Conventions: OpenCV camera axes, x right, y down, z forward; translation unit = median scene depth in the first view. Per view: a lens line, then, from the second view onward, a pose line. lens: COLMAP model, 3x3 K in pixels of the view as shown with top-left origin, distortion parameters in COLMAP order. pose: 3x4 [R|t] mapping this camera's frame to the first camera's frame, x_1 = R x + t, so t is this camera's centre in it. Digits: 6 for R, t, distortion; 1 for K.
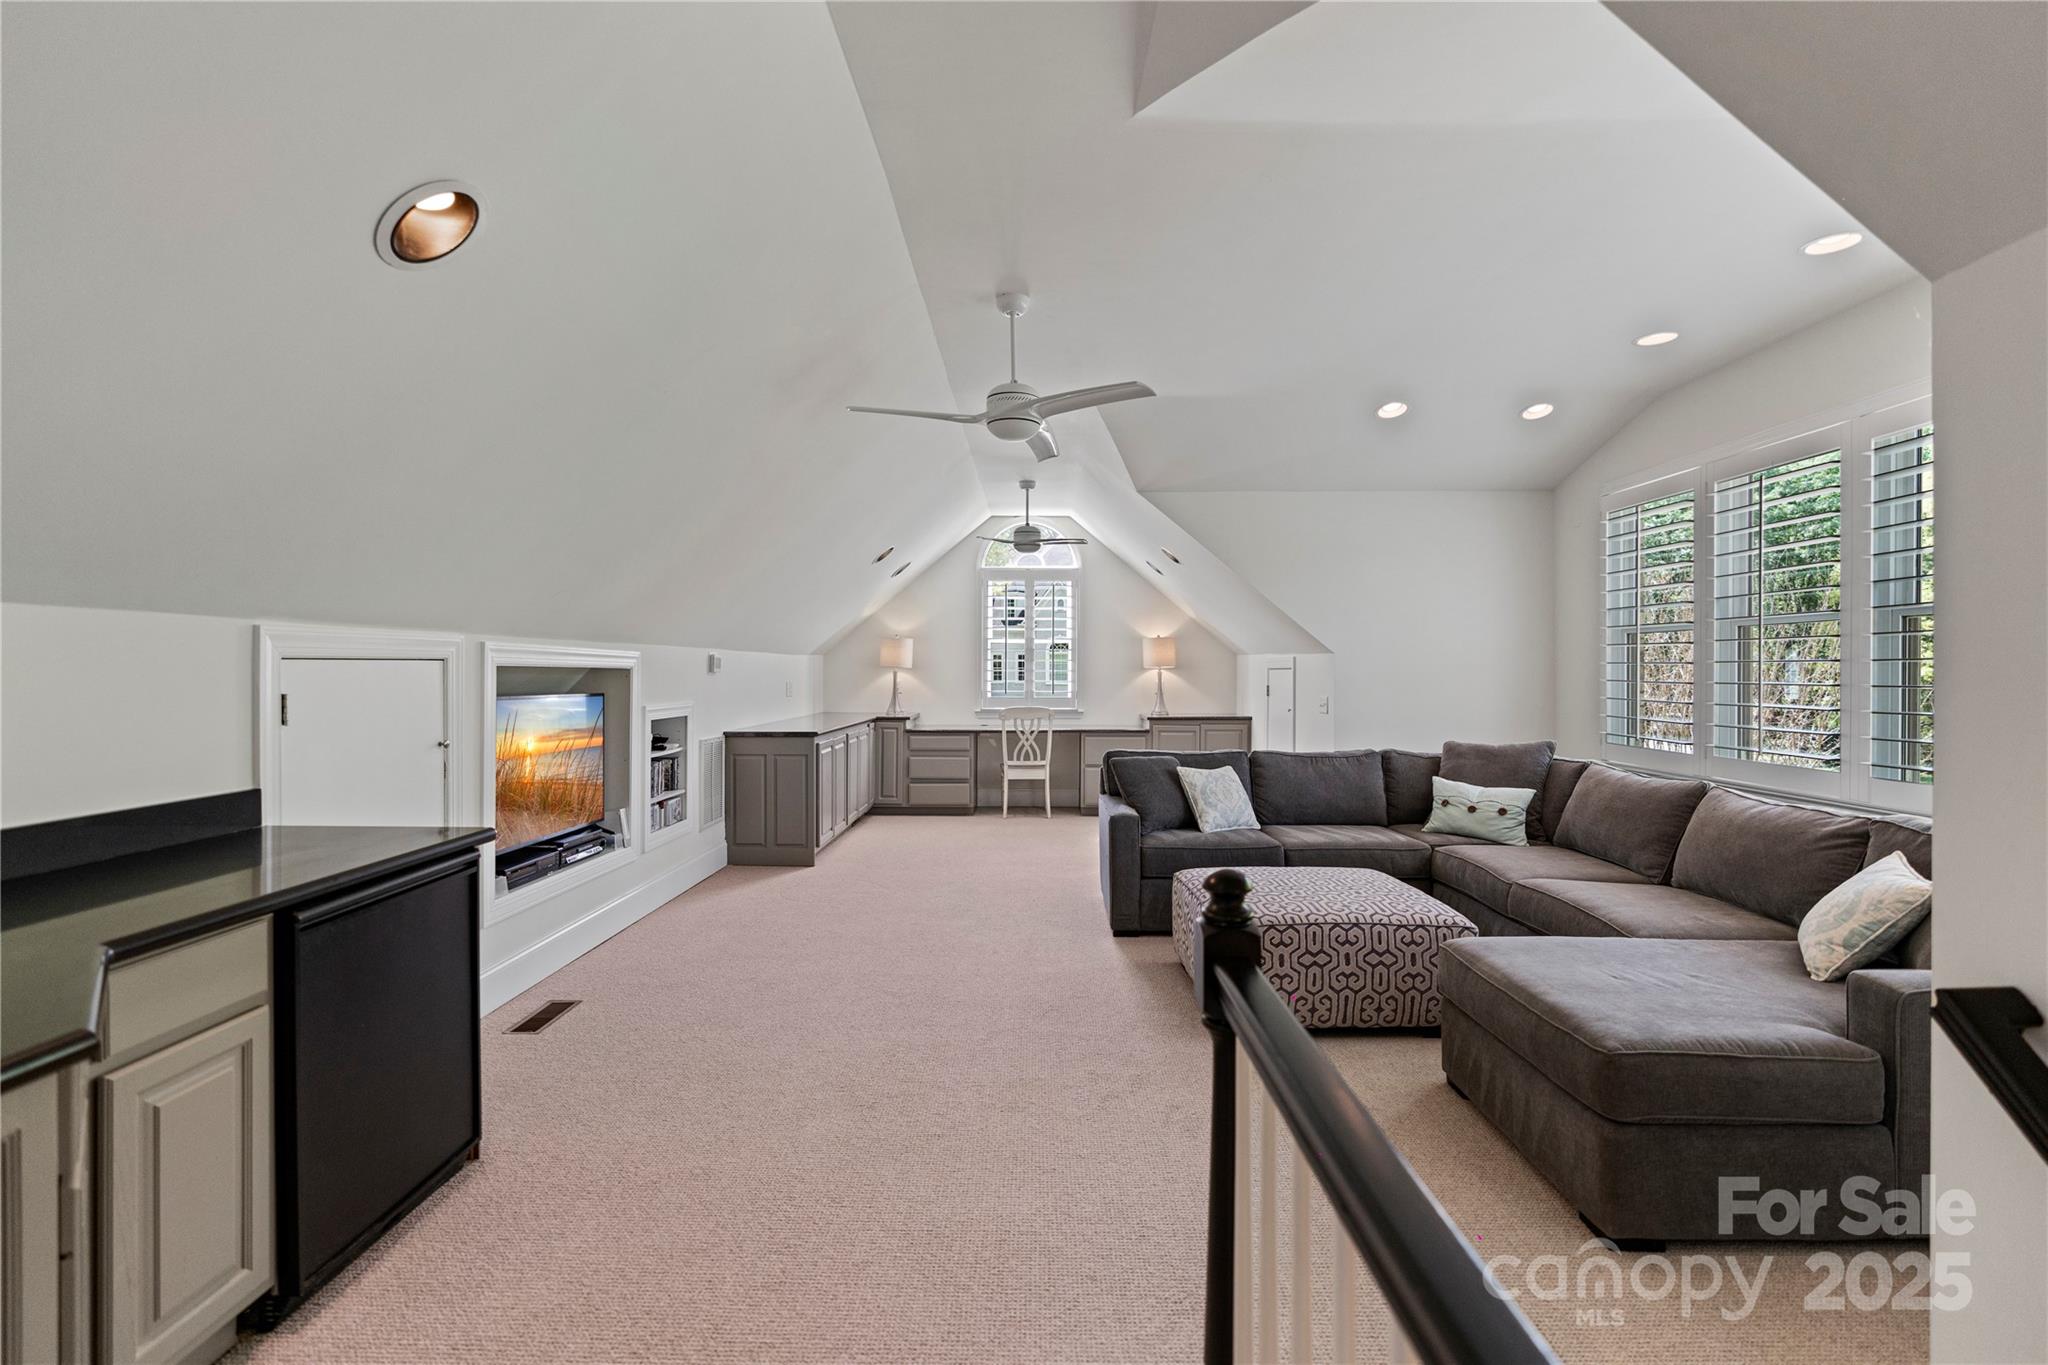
lens RADIAL K [[947.2, 0, 1021.0], [0, 947.2, 674.1], [0, 0, 1]] dist [-0.001736, -0.000300]
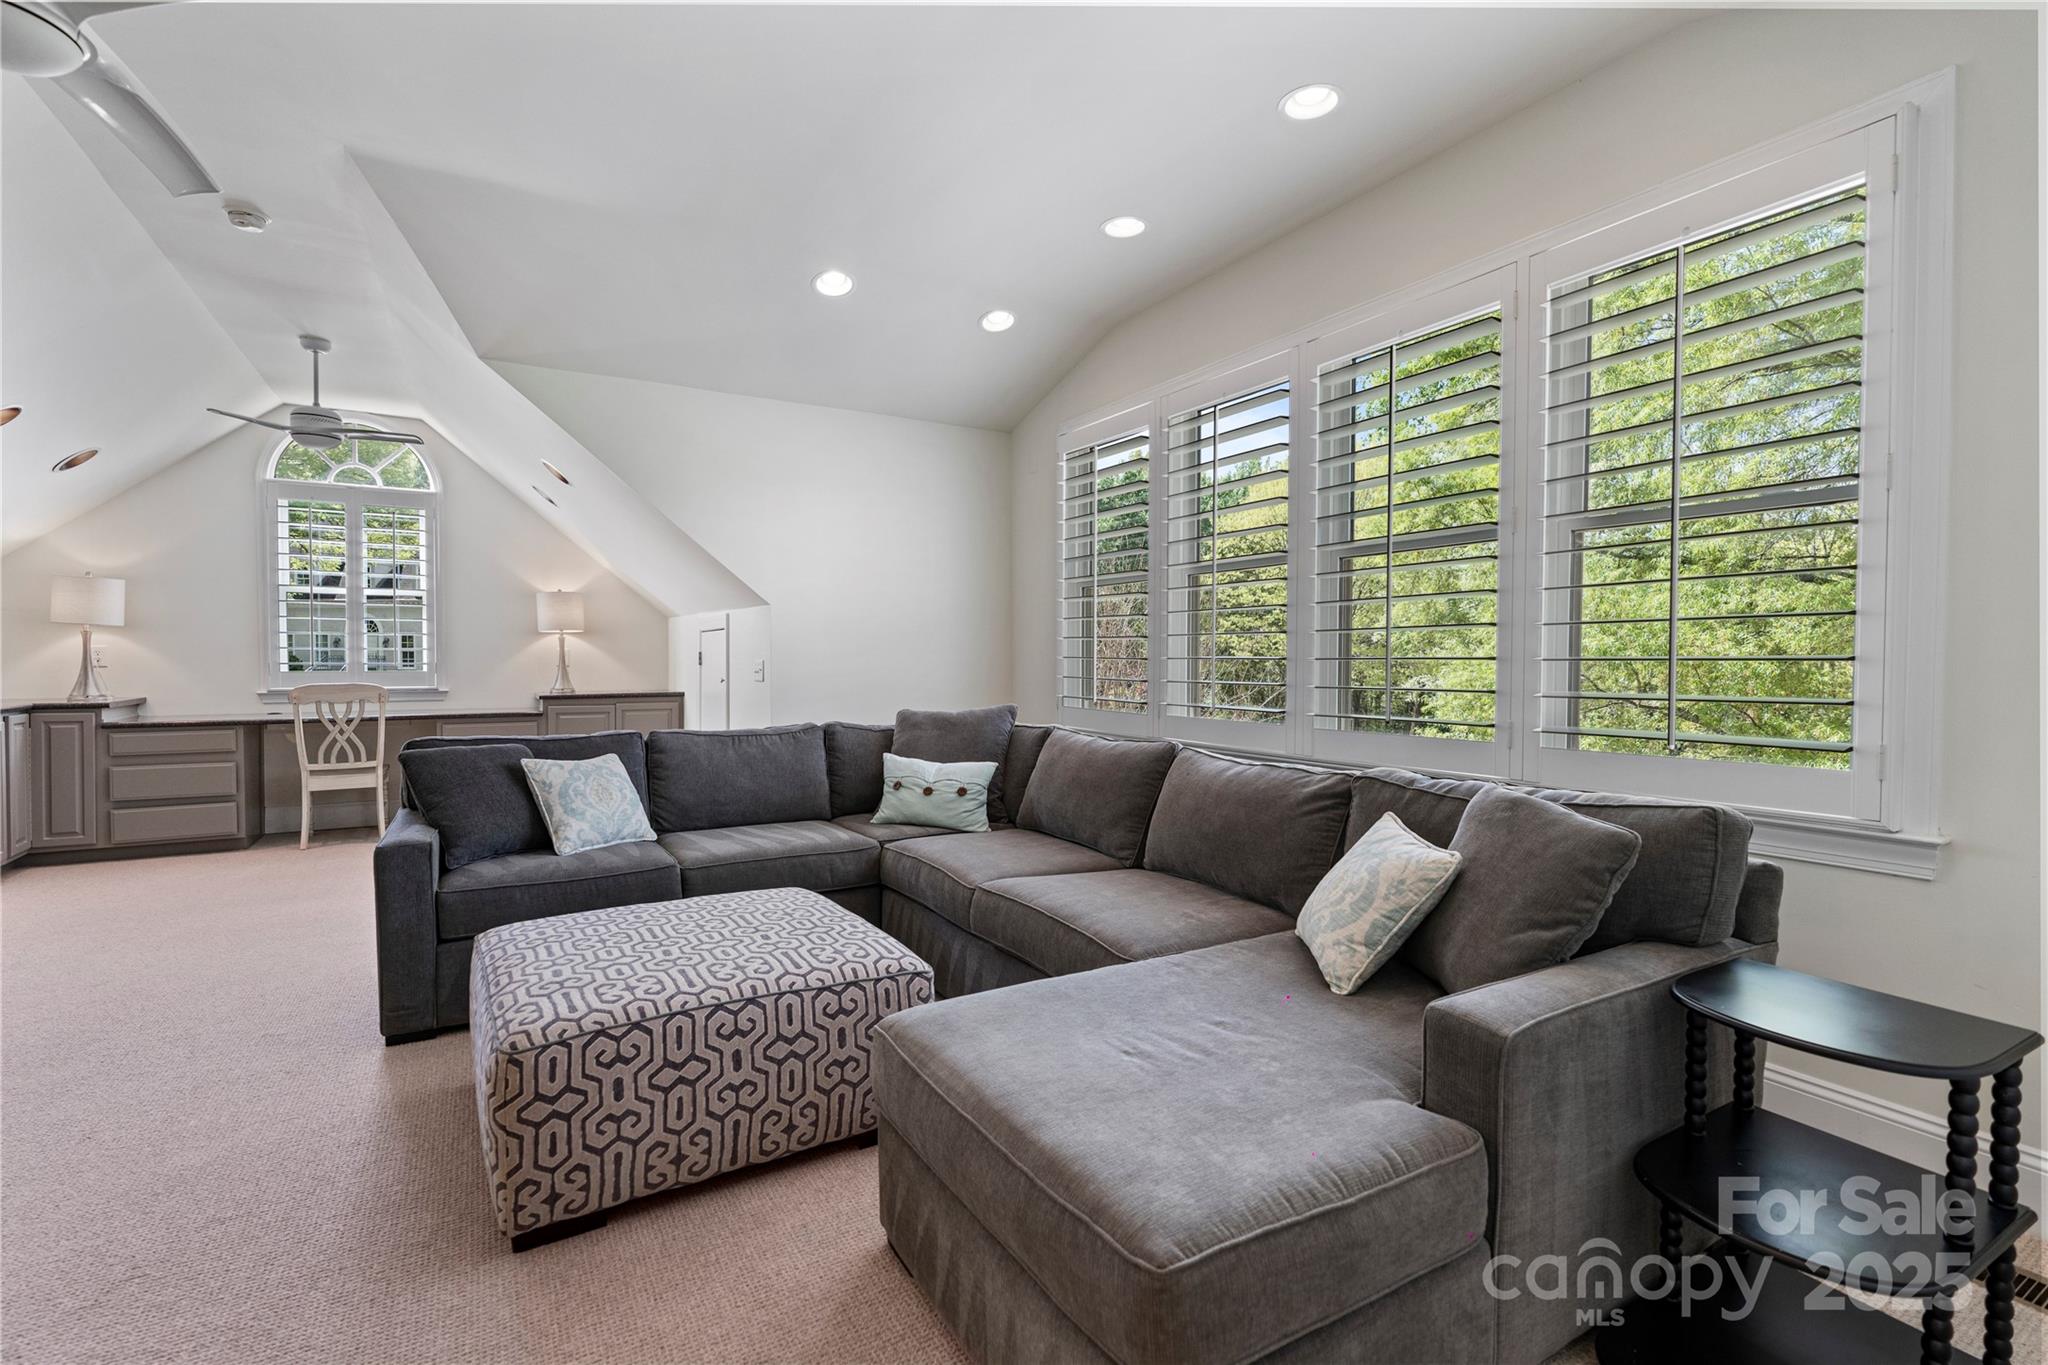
lens RADIAL K [[933.6, 0, 1024.0], [0, 933.6, 682.5], [0, 0, 1]] dist [-0.001927, -0.000091]
pose [[0.857146, -0.013431, 0.514898, 0.161882], [0.002222, 0.999747, 0.022381, 0.038196], [-0.515069, -0.018040, 0.856959, 0.326185]]
